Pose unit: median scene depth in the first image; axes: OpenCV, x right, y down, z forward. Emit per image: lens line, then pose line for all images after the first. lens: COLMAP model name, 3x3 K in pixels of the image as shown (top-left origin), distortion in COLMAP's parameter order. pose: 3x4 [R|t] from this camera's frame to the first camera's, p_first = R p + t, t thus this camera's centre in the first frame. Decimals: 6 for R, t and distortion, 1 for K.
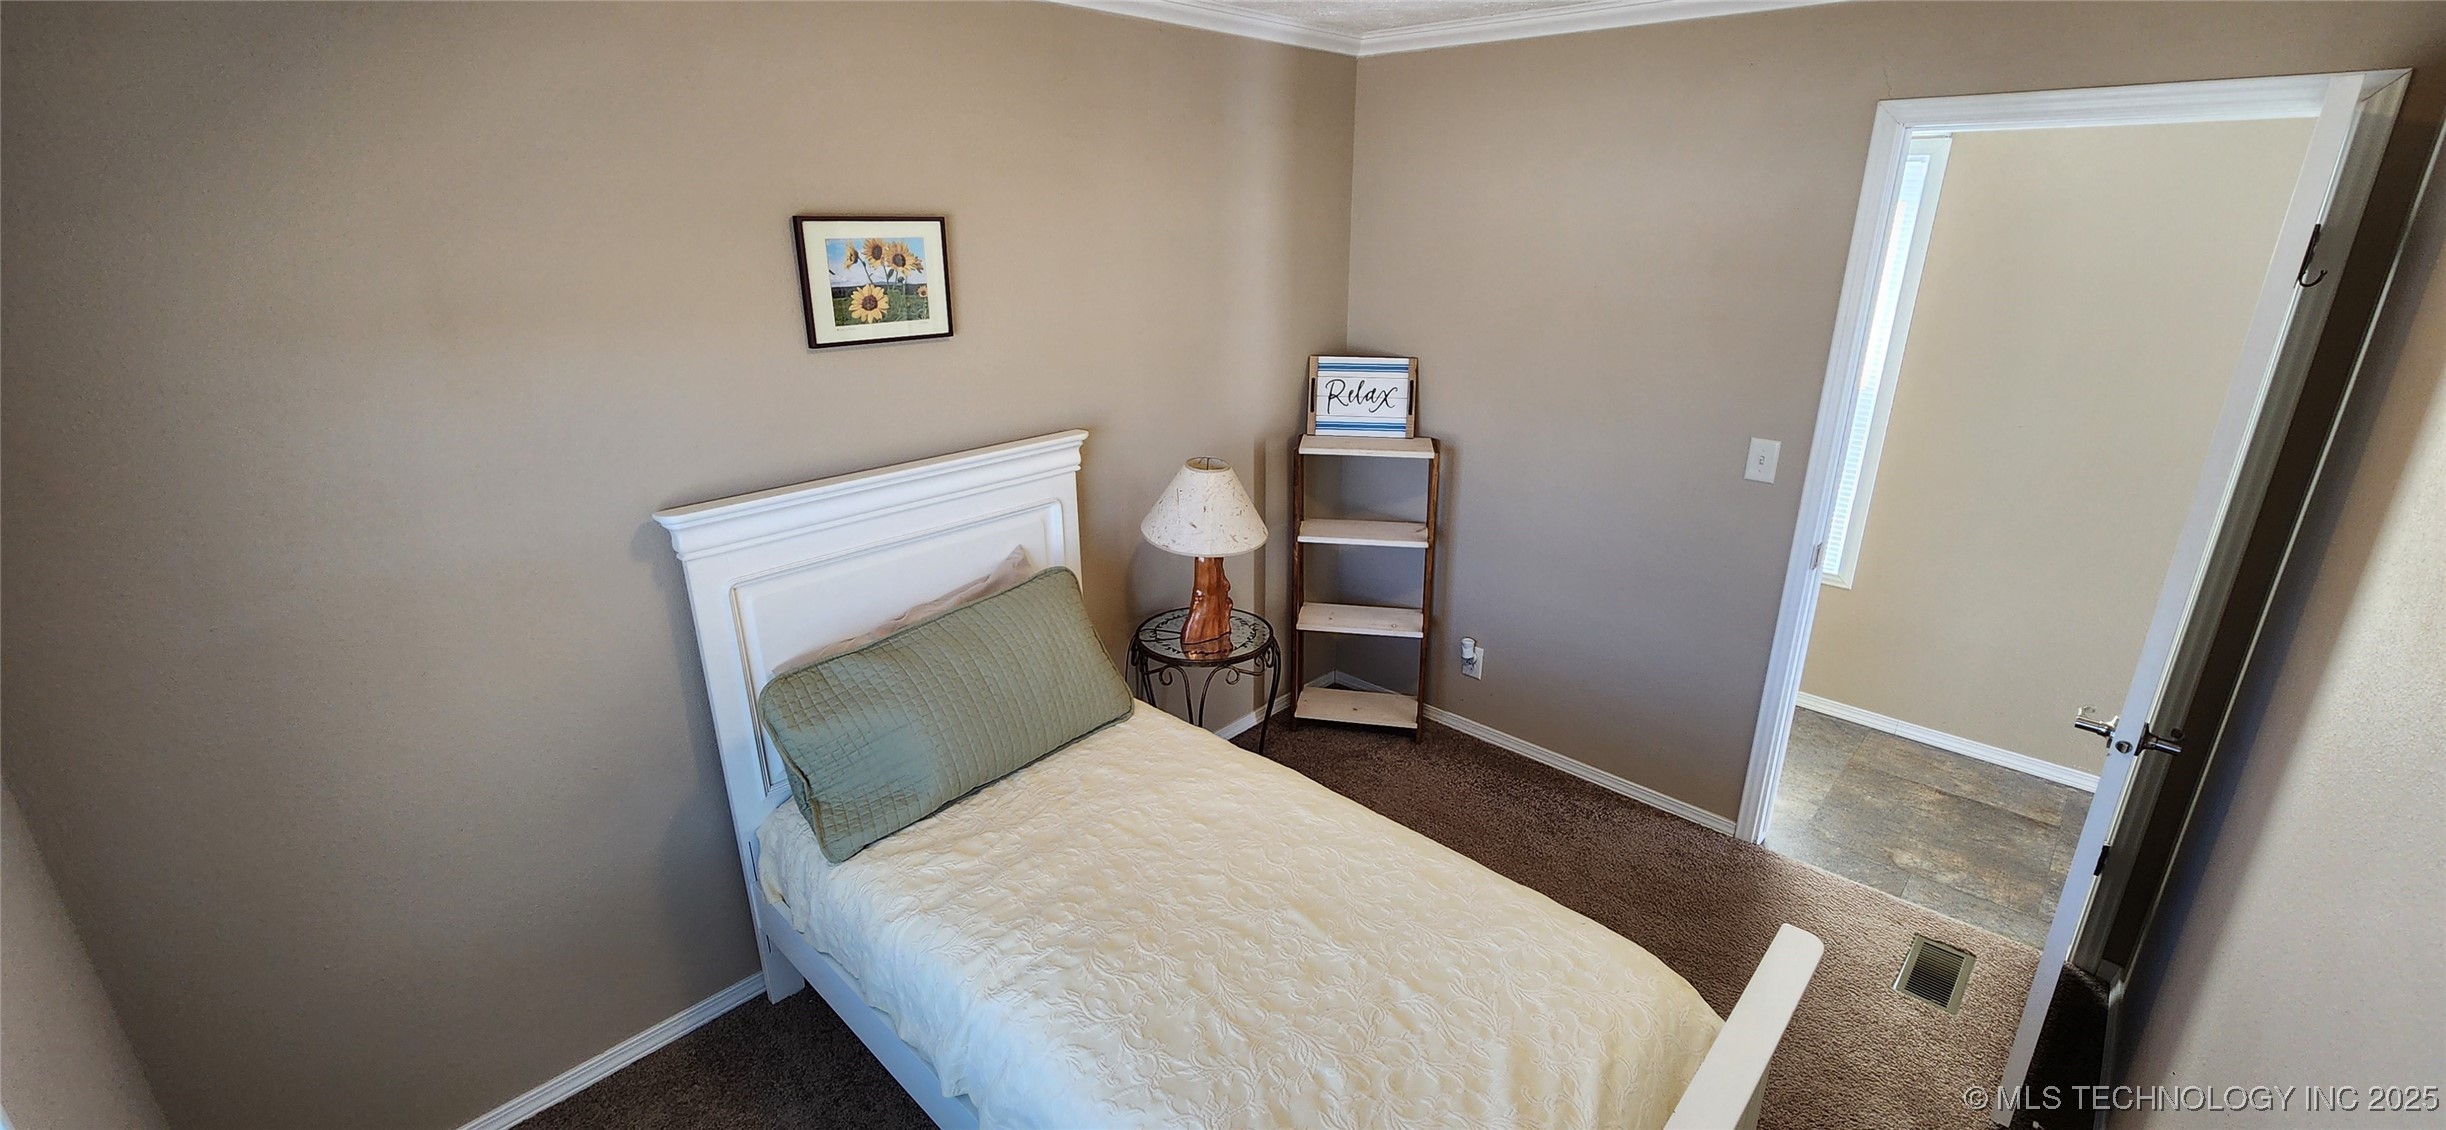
lens RADIAL K [[999.7, 0, 1223.3], [0, 999.7, 570.8], [0, 0, 1]] dist [-0.000004, -0.000943]
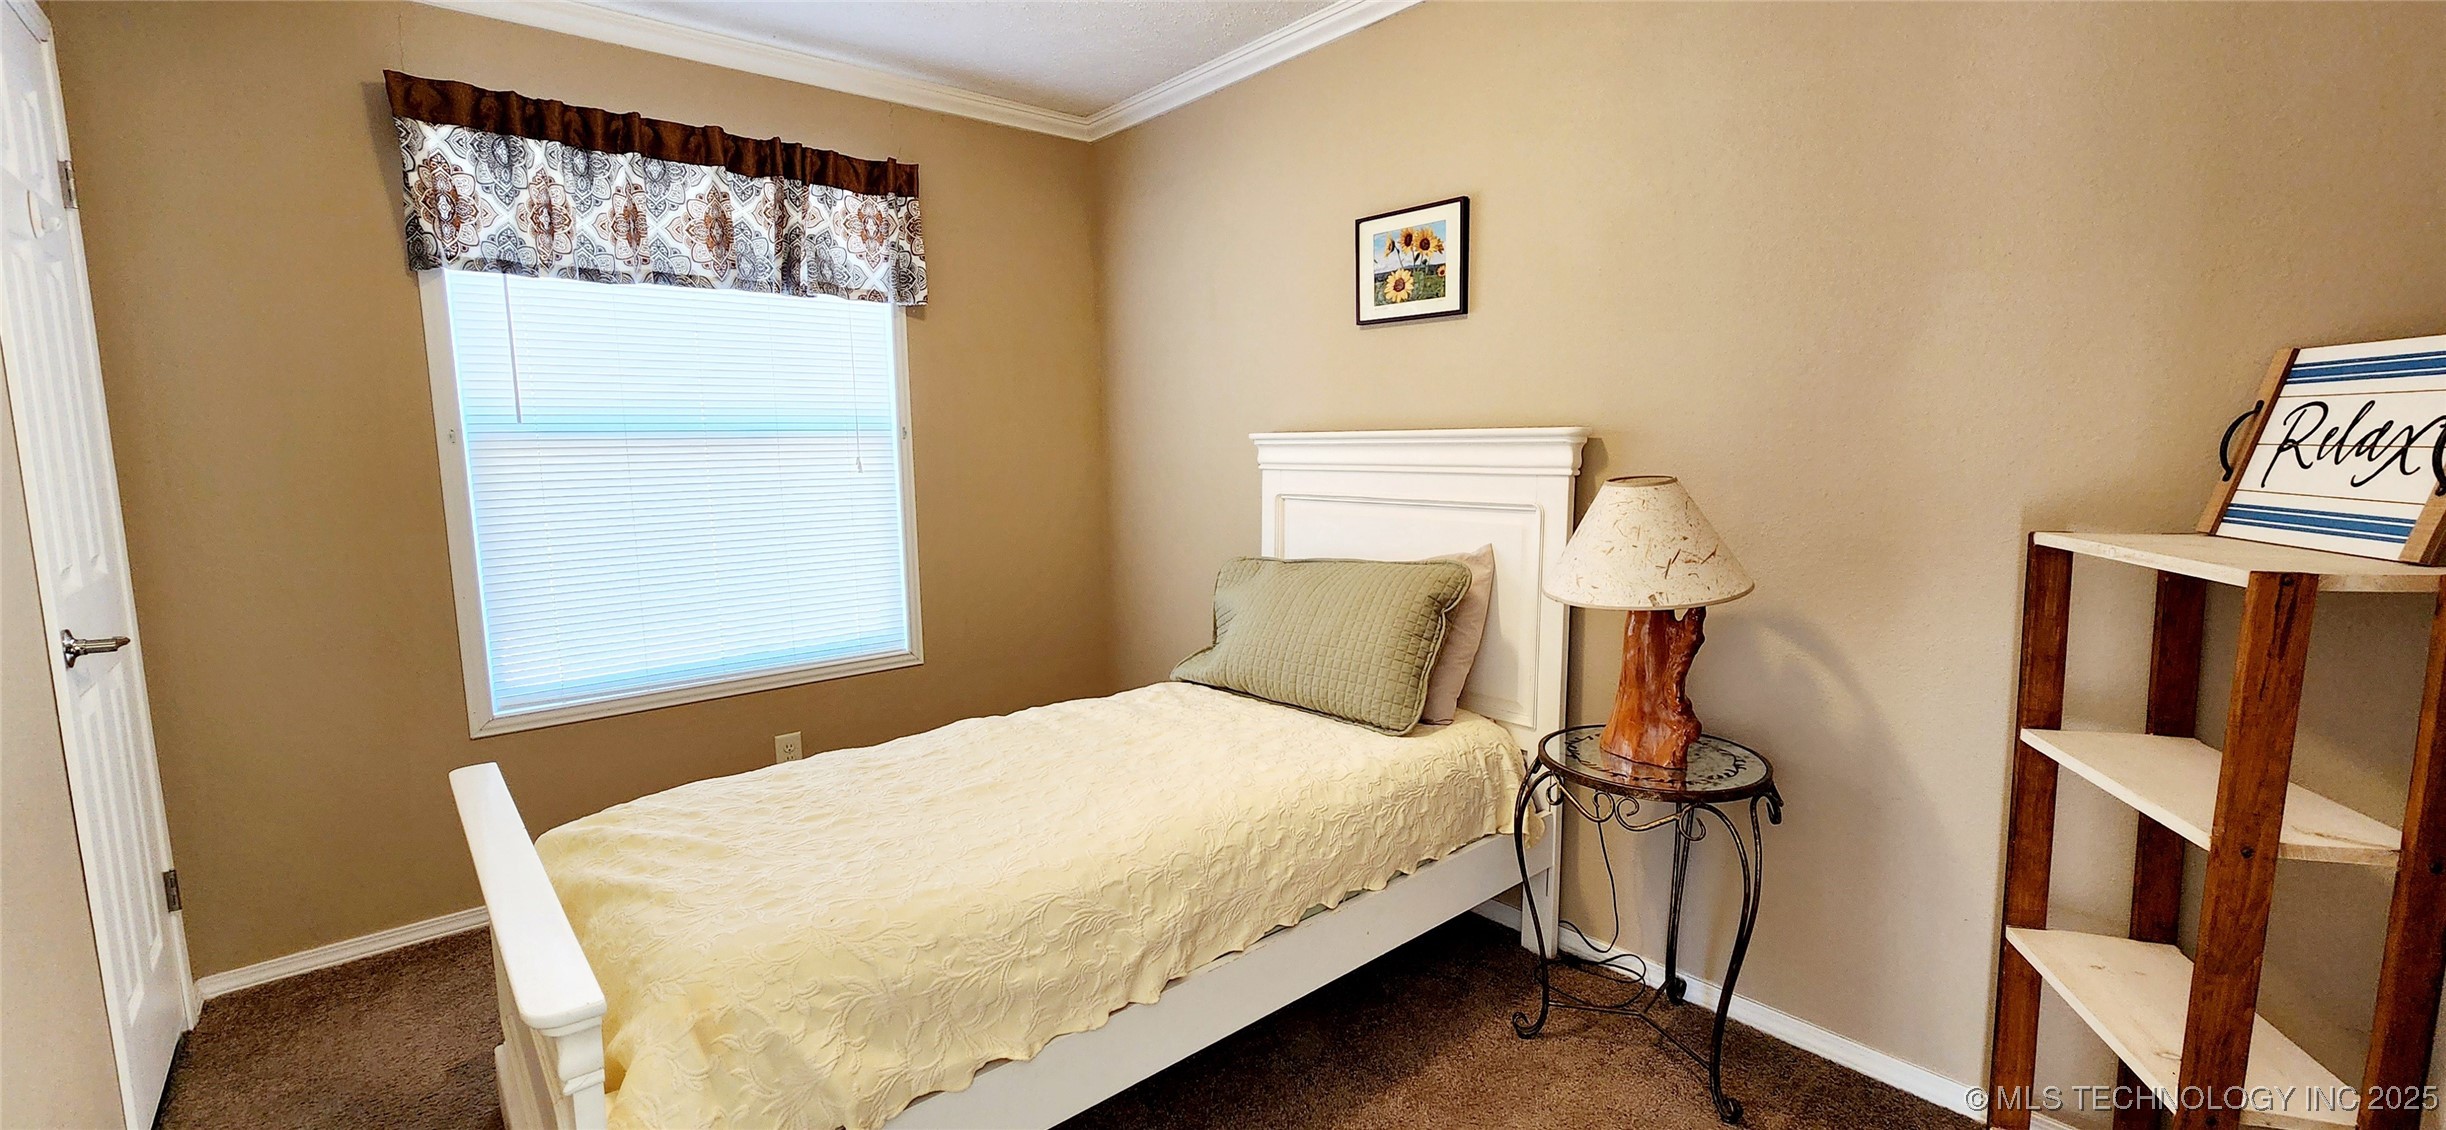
lens RADIAL K [[999.7, 0, 1227.3], [0, 999.7, 556.5], [0, 0, 1]] dist [-0.000004, -0.000943]
pose [[-0.100209, 0.123929, -0.987218, 0.828073], [-0.325964, 0.933365, 0.150256, -0.084752], [0.940056, 0.336855, -0.053135, 0.972168]]
